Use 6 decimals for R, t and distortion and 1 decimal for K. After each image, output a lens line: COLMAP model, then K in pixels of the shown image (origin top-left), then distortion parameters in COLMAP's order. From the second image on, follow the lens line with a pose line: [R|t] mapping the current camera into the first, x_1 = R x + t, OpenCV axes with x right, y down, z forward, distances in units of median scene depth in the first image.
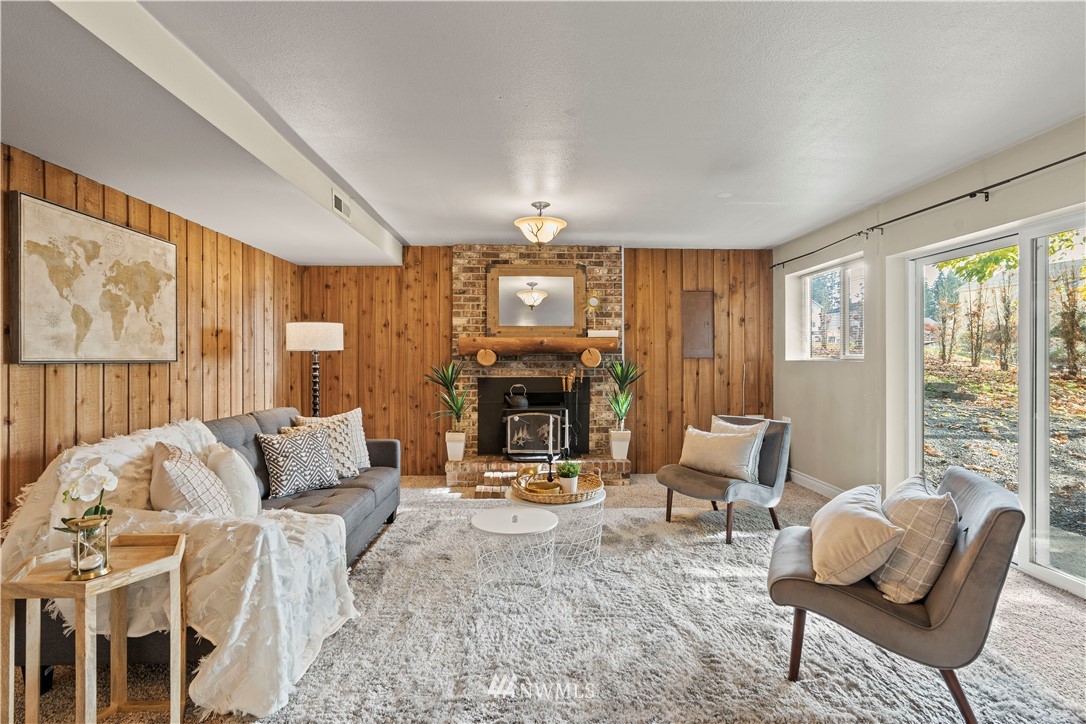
lens RADIAL K [[493.8, 0, 547.0], [0, 493.8, 361.3], [0, 0, 1]] dist [-0.010564, 0.002417]
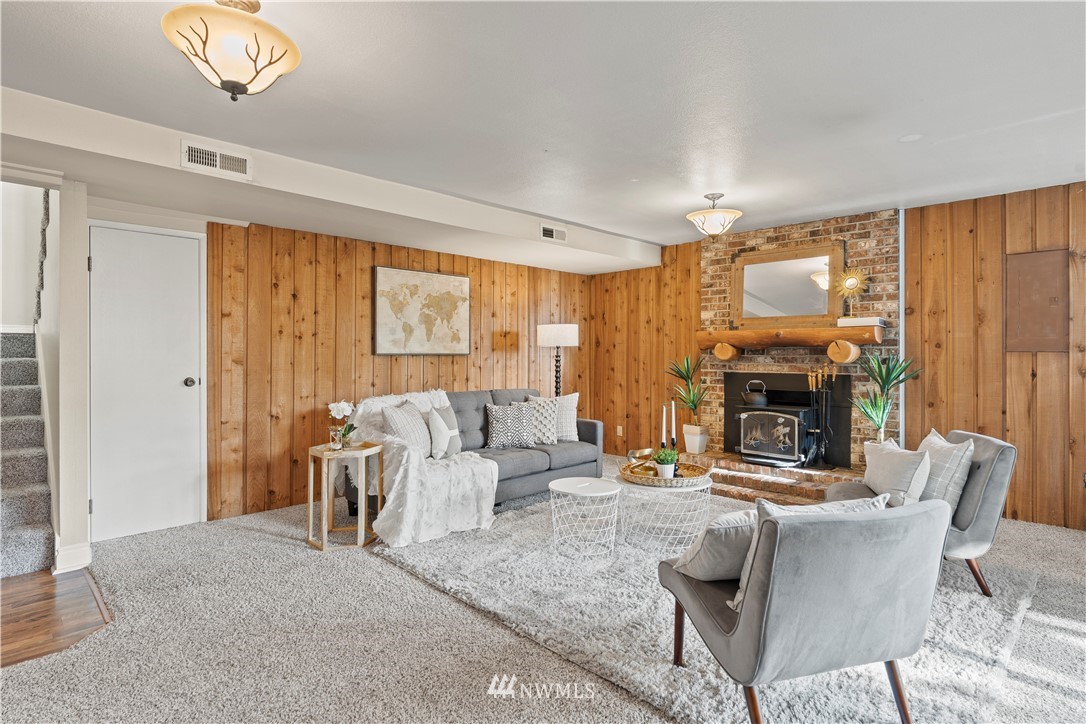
lens RADIAL K [[543.8, 0, 540.4], [0, 543.8, 355.4], [0, 0, 1]] dist [0.001160, 0.000765]
pose [[0.686619, 0.003806, -0.727008, 0.405374], [-0.004236, 0.999990, 0.001235, 0.000332], [0.727006, 0.002232, 0.686628, 0.002807]]
